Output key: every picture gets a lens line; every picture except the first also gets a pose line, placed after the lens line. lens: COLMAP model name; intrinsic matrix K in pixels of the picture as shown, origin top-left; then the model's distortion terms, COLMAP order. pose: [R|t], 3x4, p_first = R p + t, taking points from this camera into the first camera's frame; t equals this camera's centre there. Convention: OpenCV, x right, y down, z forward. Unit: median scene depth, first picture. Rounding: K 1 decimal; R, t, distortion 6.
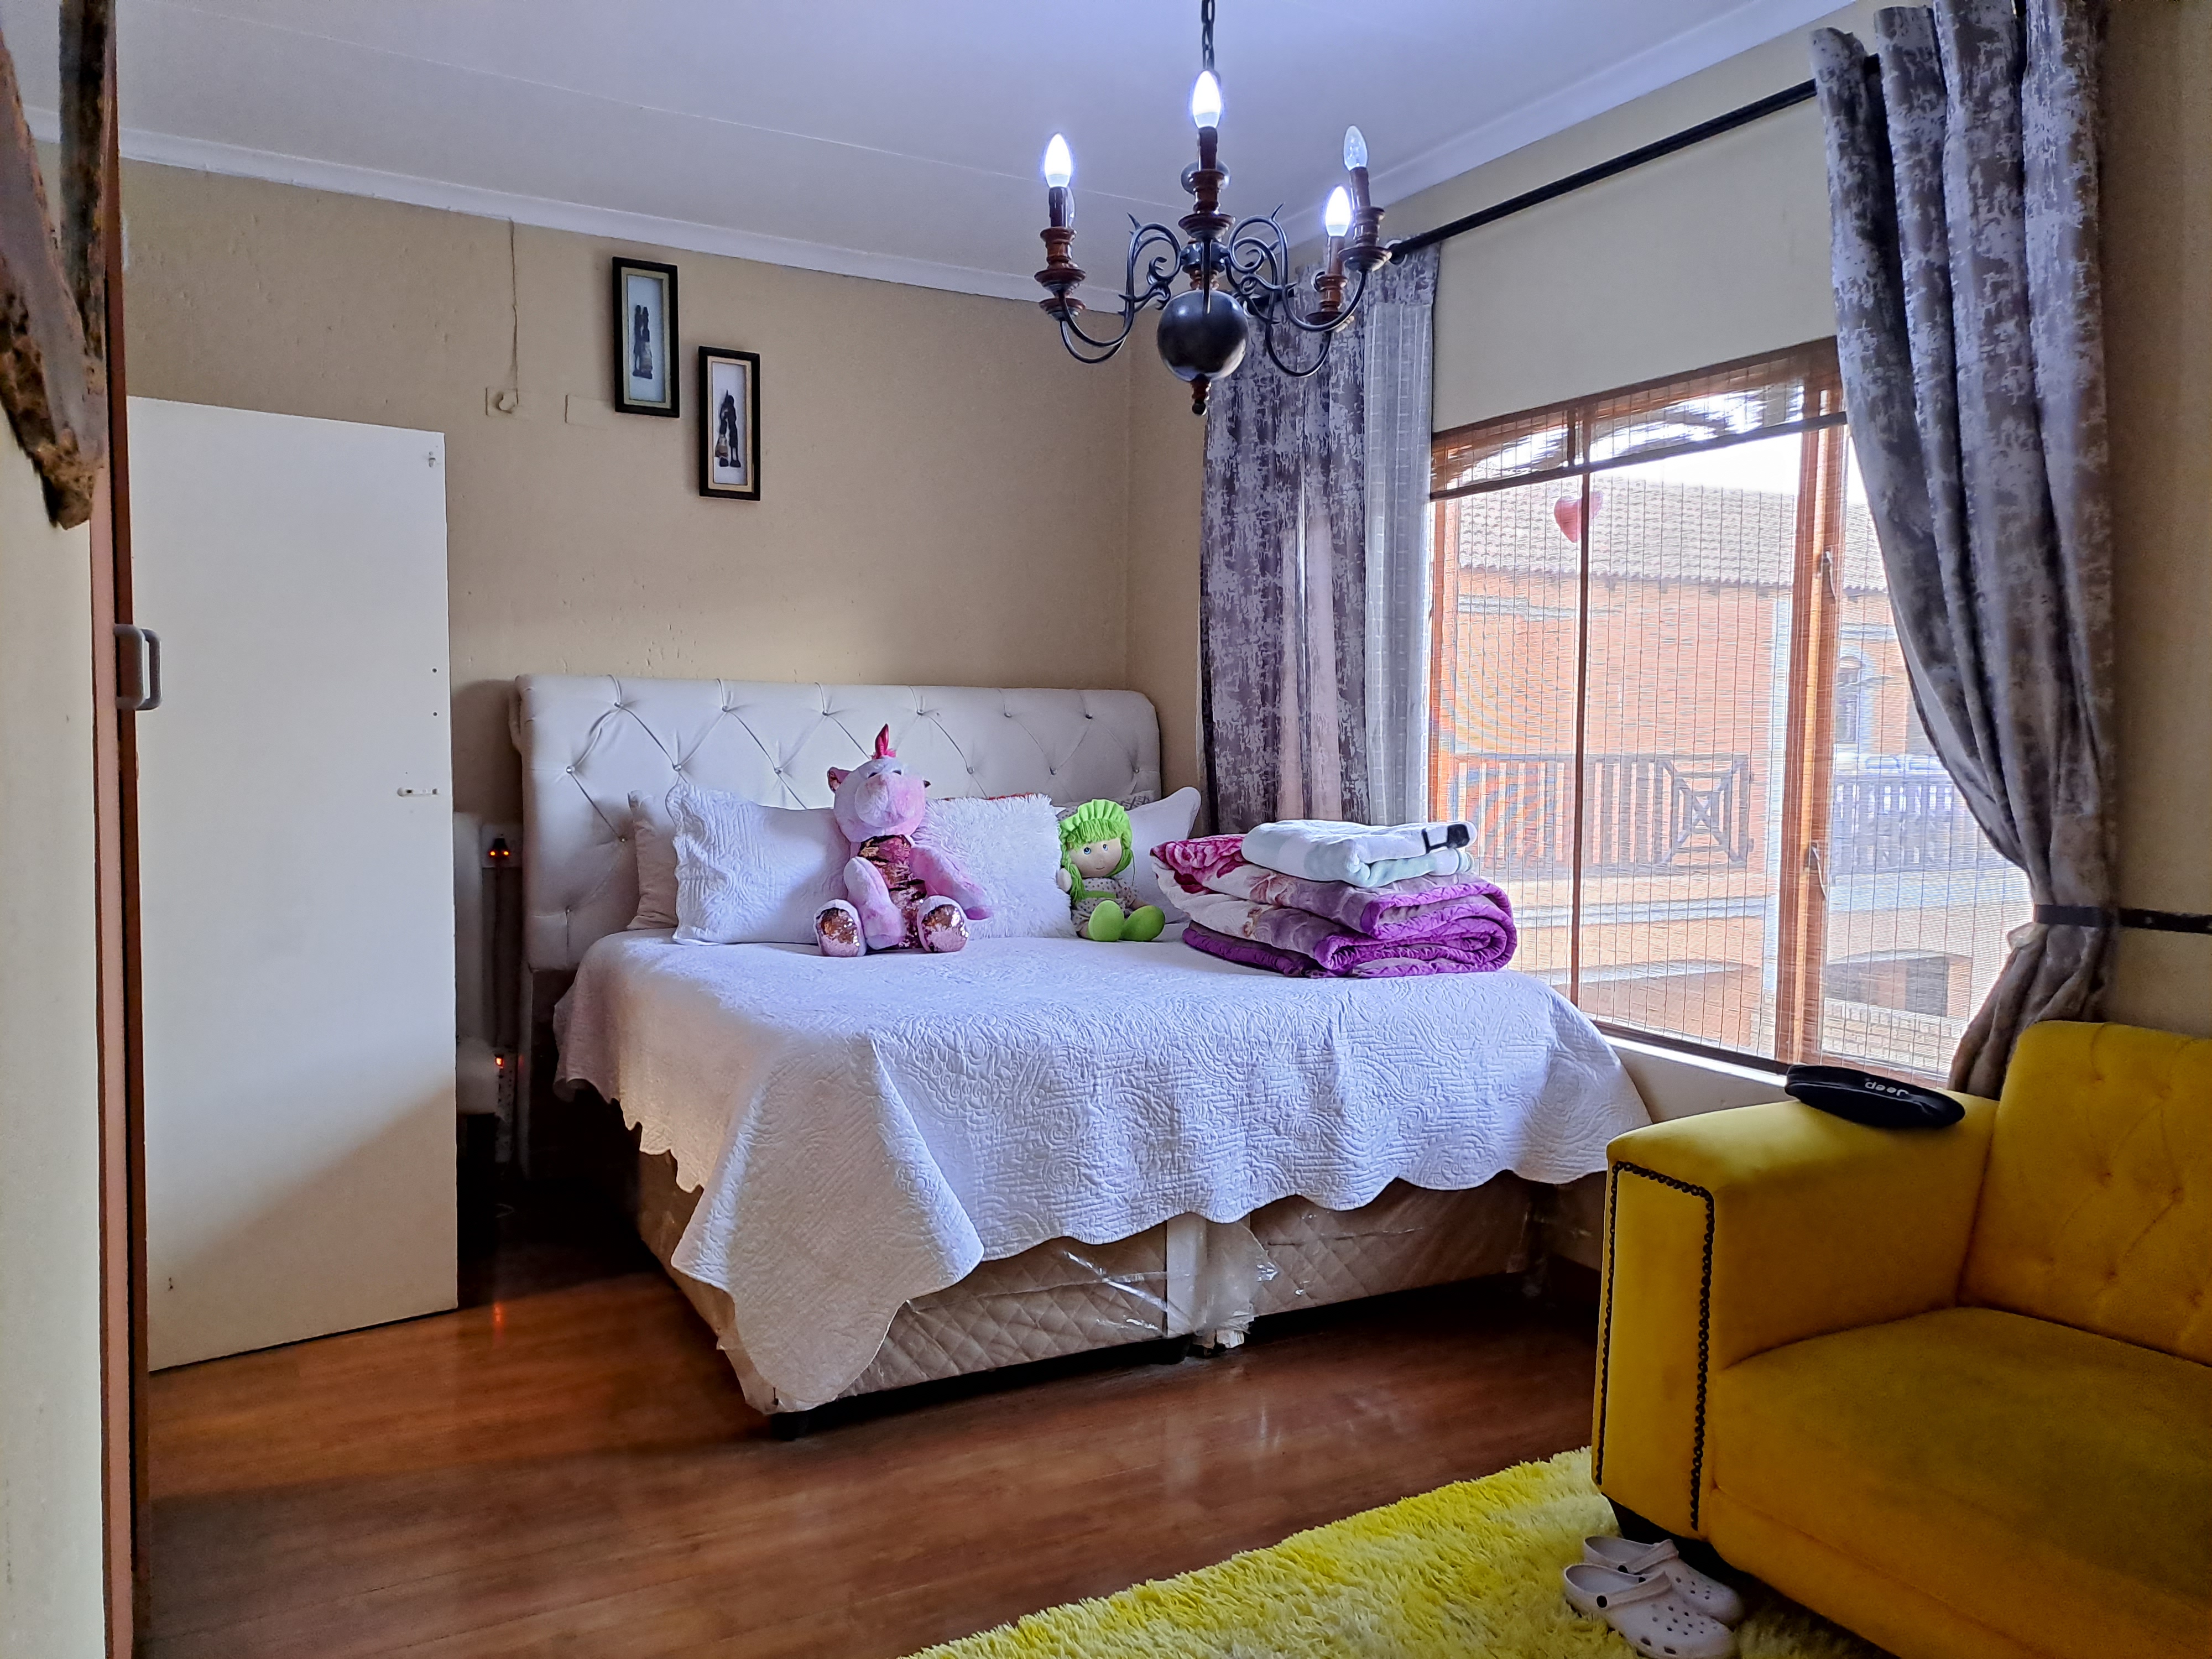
lens RADIAL K [[1640.9, 0, 1108.7], [0, 1640.9, 806.3], [0, 0, 1]] dist [0.095216, -0.080835]
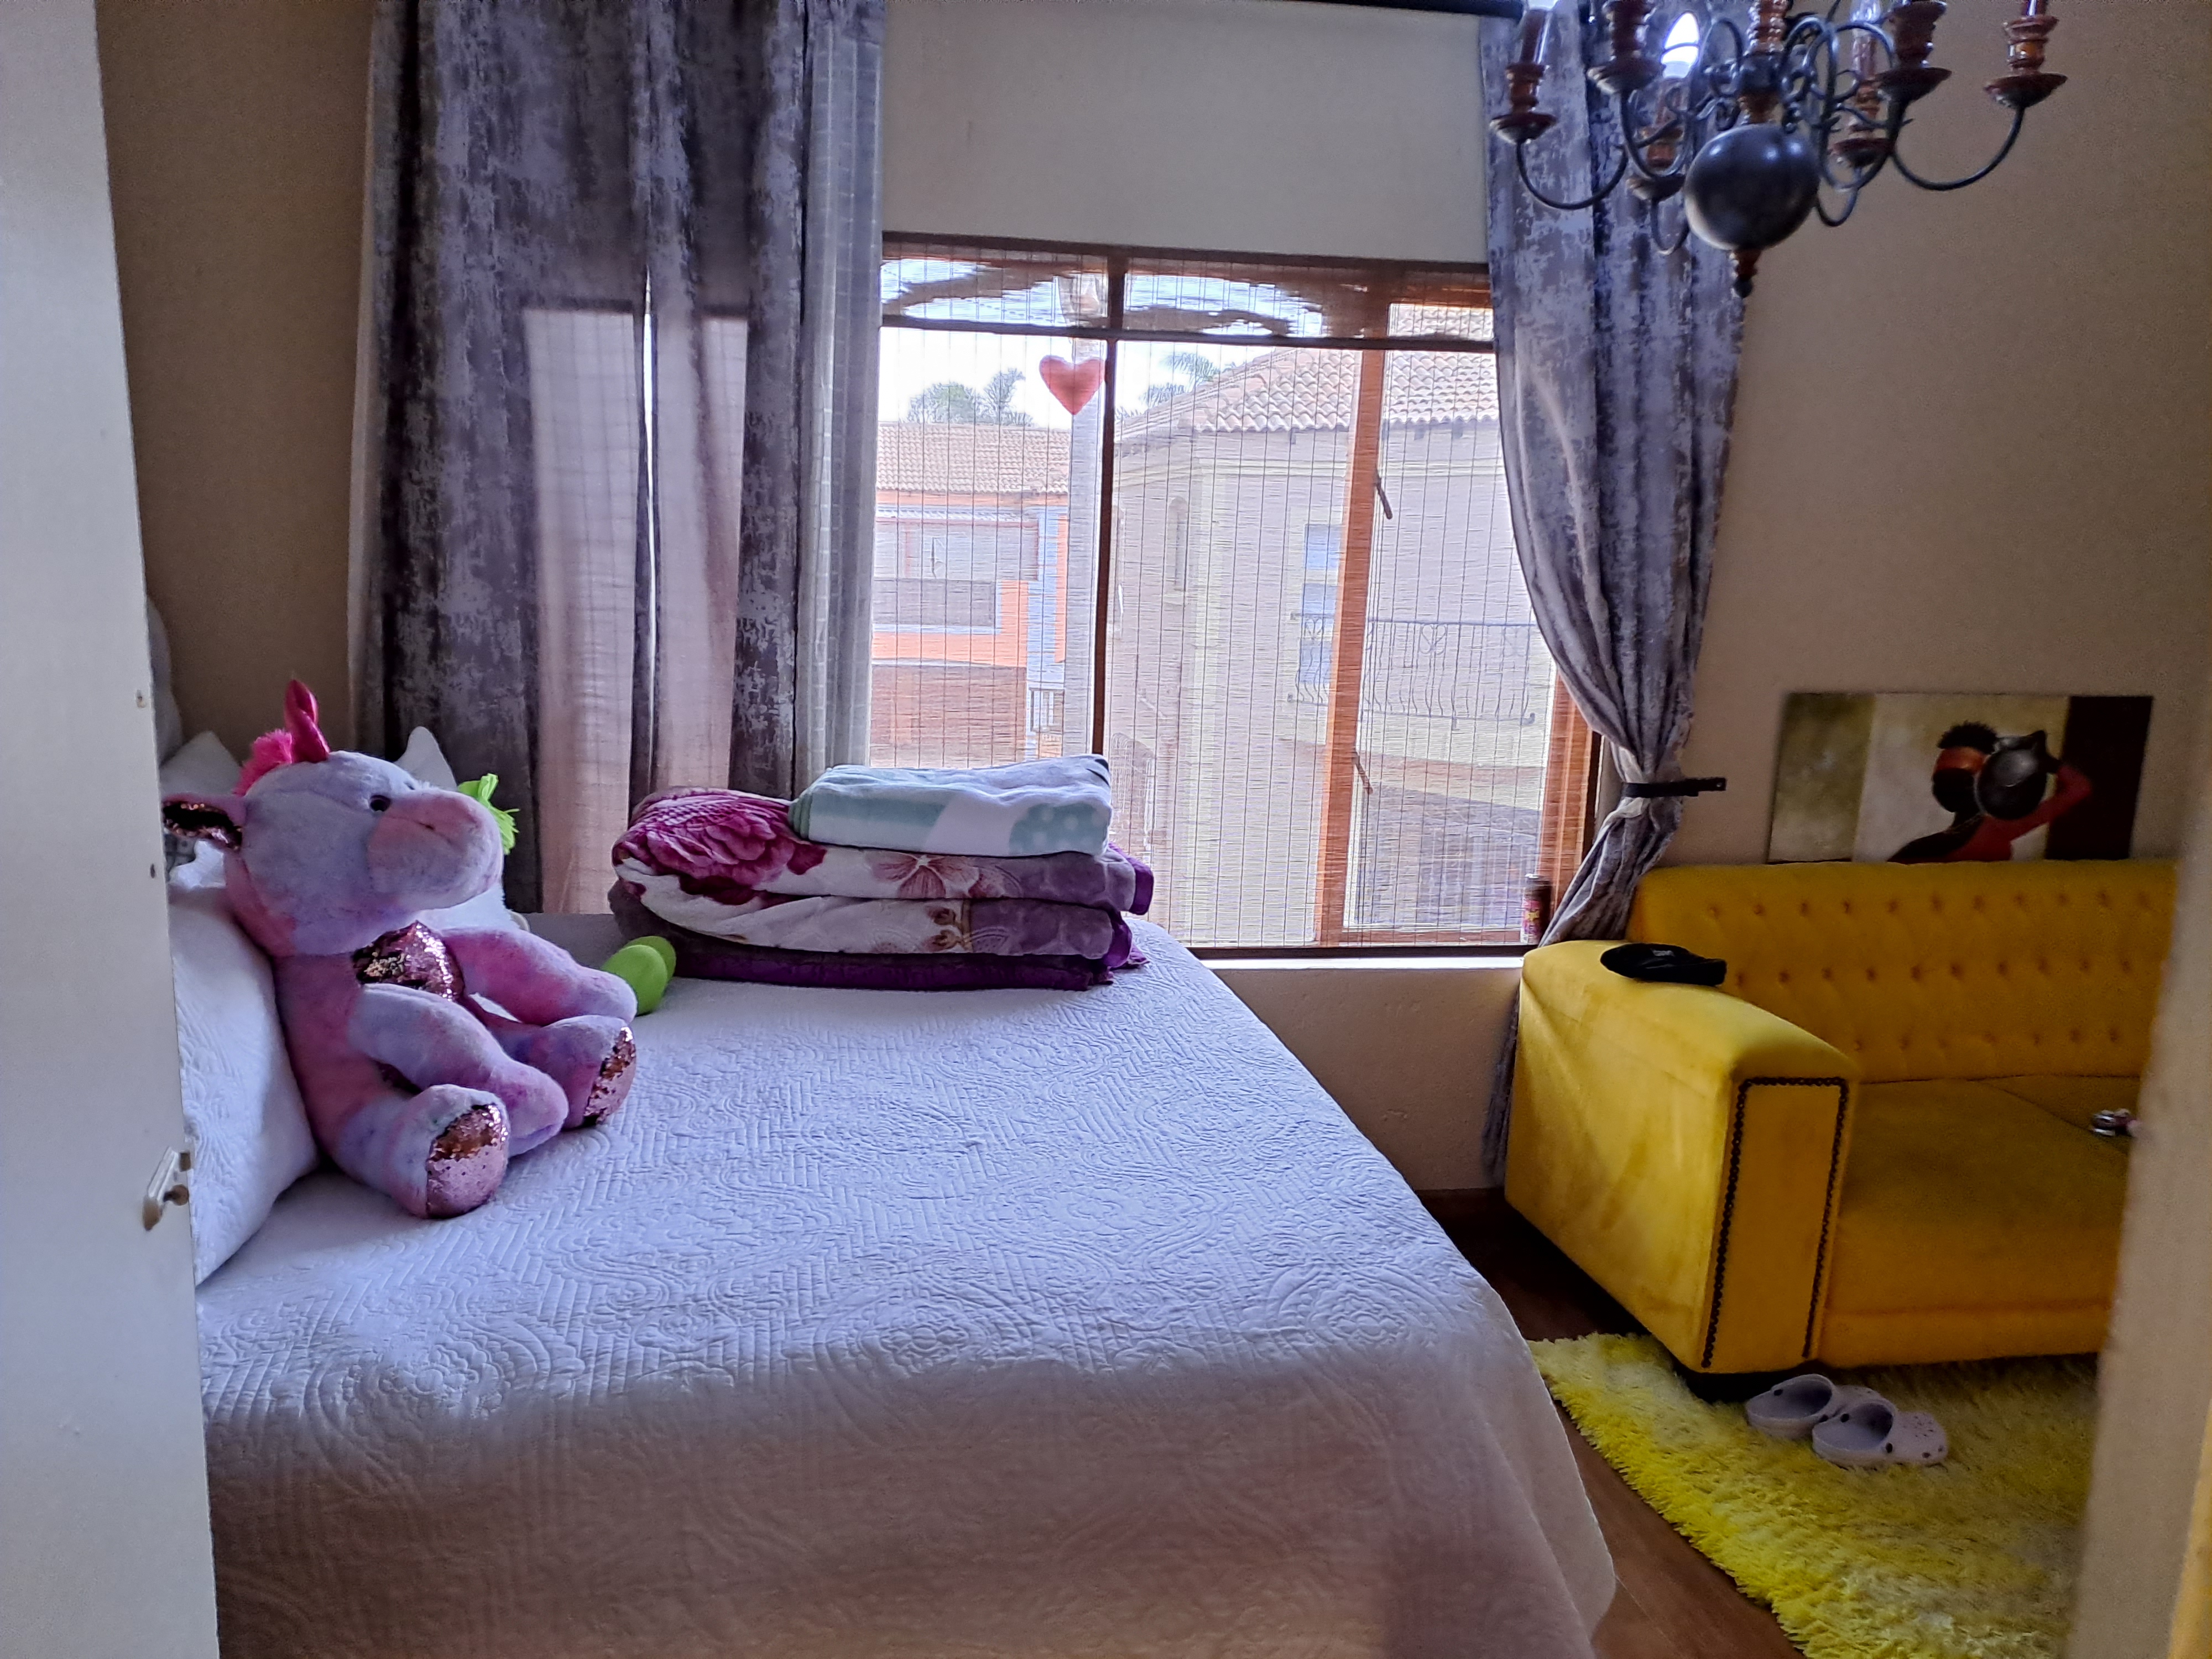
lens RADIAL K [[1640.9, 0, 1078.8], [0, 1640.9, 823.7], [0, 0, 1]] dist [0.095216, -0.080835]
pose [[0.342208, -0.173489, 0.923469, -0.772641], [0.013802, 0.983629, 0.179676, -0.146089], [-0.939523, -0.048741, 0.339000, 0.986434]]
